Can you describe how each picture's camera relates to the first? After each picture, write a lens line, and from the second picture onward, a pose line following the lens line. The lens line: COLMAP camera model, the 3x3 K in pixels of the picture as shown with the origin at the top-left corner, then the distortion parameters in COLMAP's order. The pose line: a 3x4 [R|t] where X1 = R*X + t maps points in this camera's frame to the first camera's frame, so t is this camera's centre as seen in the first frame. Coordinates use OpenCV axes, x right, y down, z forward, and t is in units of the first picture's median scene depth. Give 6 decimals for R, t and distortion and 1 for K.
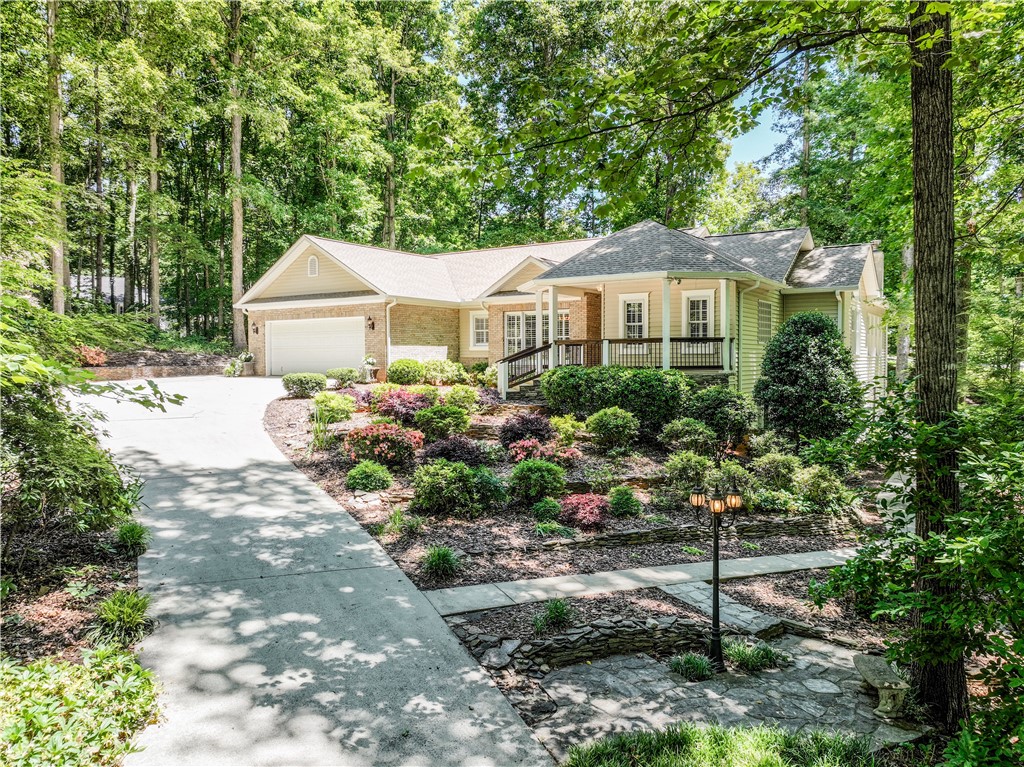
lens RADIAL K [[705.4, 0, 513.2], [0, 705.4, 388.1], [0, 0, 1]] dist [0.000959, 0.002811]
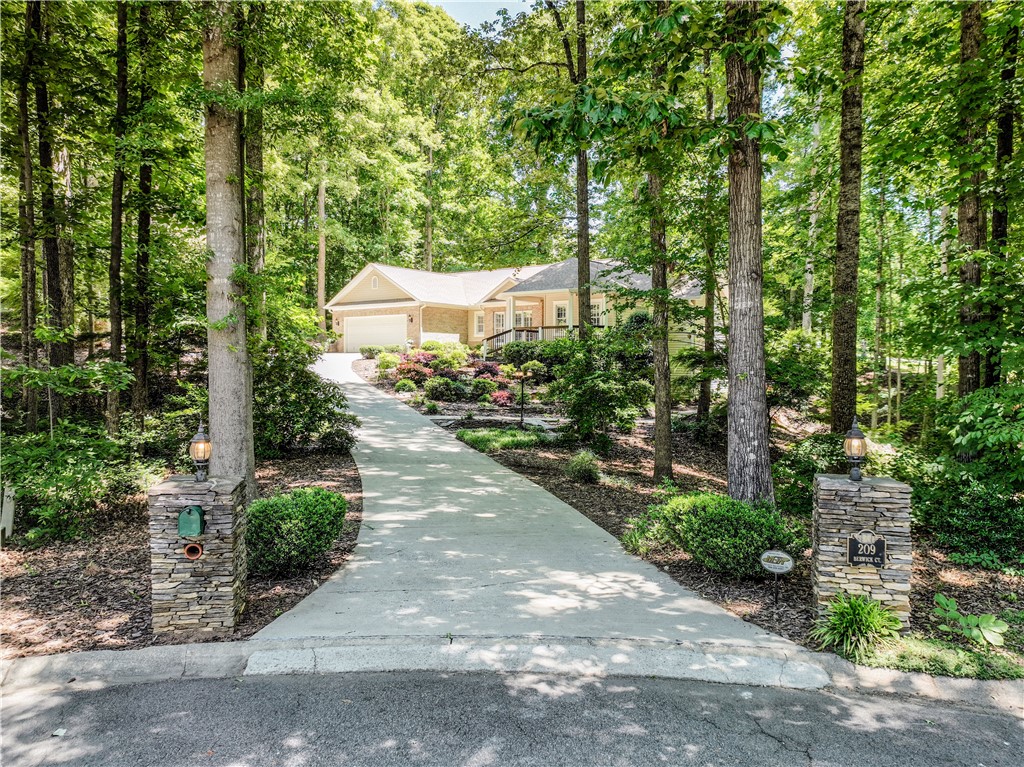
lens RADIAL K [[705.4, 0, 511.4], [0, 705.4, 378.1], [0, 0, 1]] dist [0.000959, 0.002811]
pose [[0.997725, 0.009650, -0.066716, 0.124403], [-0.011125, 0.999701, -0.021768, 0.069722], [0.066486, 0.022461, 0.997535, -0.535698]]
